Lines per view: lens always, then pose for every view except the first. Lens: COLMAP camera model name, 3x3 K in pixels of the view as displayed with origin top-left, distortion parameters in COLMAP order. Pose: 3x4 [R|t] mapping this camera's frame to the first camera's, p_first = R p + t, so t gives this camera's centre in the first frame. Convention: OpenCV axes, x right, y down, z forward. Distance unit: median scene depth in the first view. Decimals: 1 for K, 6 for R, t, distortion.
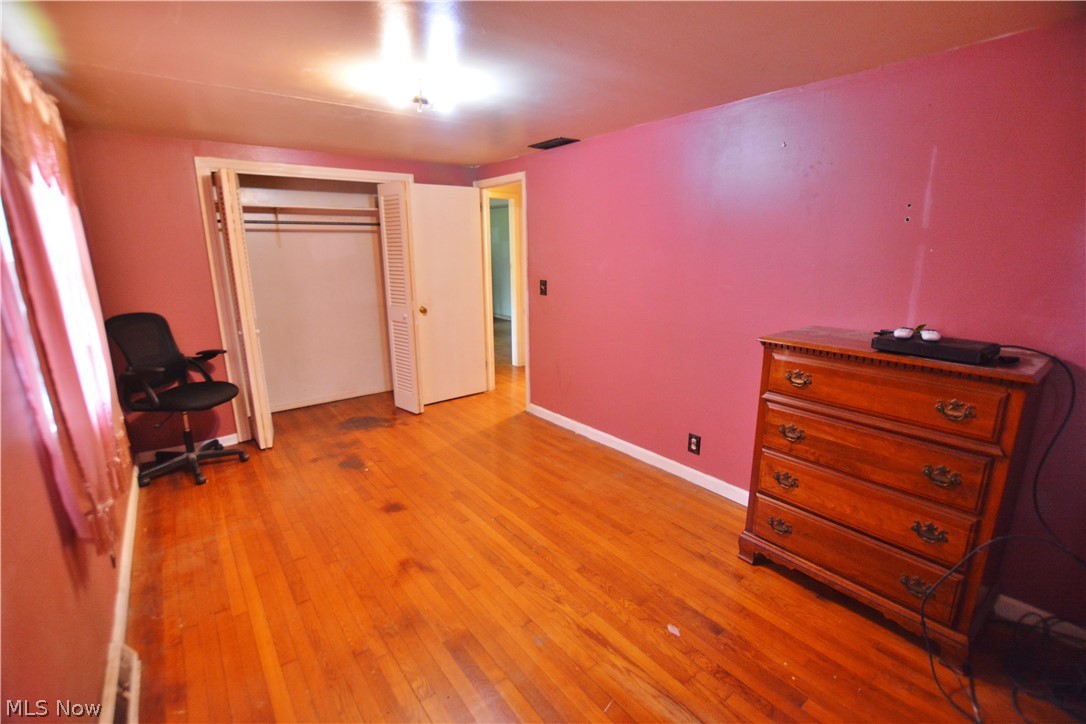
lens RADIAL K [[477.7, 0, 540.7], [0, 477.7, 360.9], [0, 0, 1]] dist [-0.029723, 0.000428]
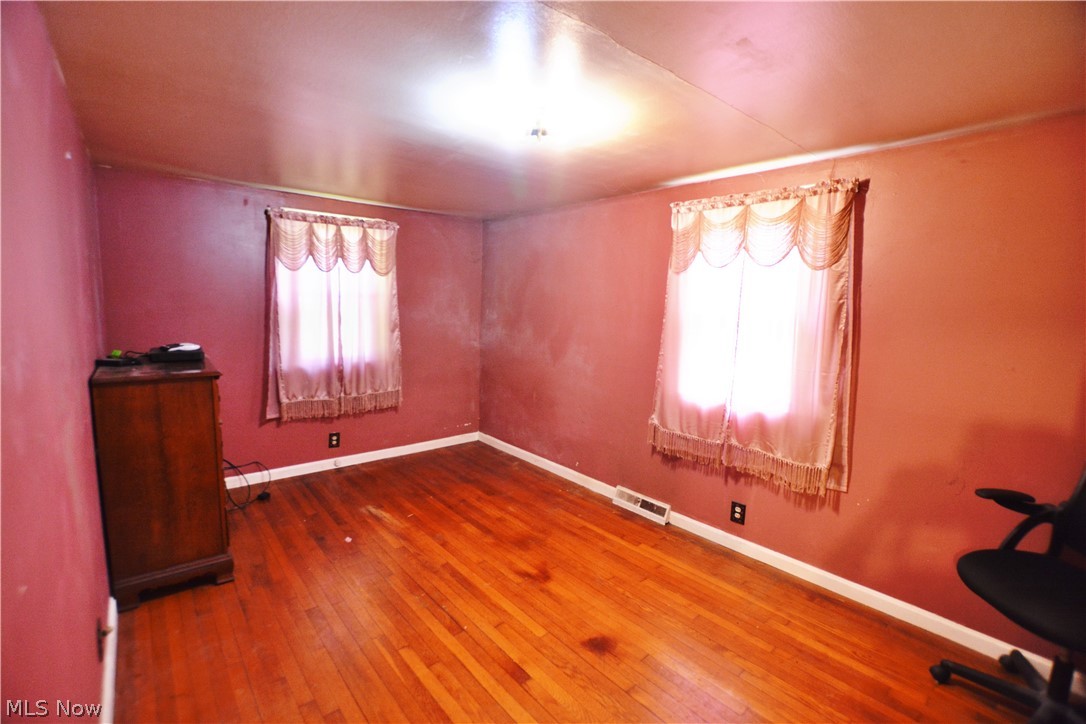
lens RADIAL K [[477.7, 0, 540.7], [0, 477.7, 360.9], [0, 0, 1]] dist [-0.029723, 0.000428]
pose [[-0.998650, -0.009648, -0.051032, -0.217396], [-0.027264, 0.933704, 0.357006, -0.452121], [0.044204, 0.357916, -0.932707, 1.882881]]
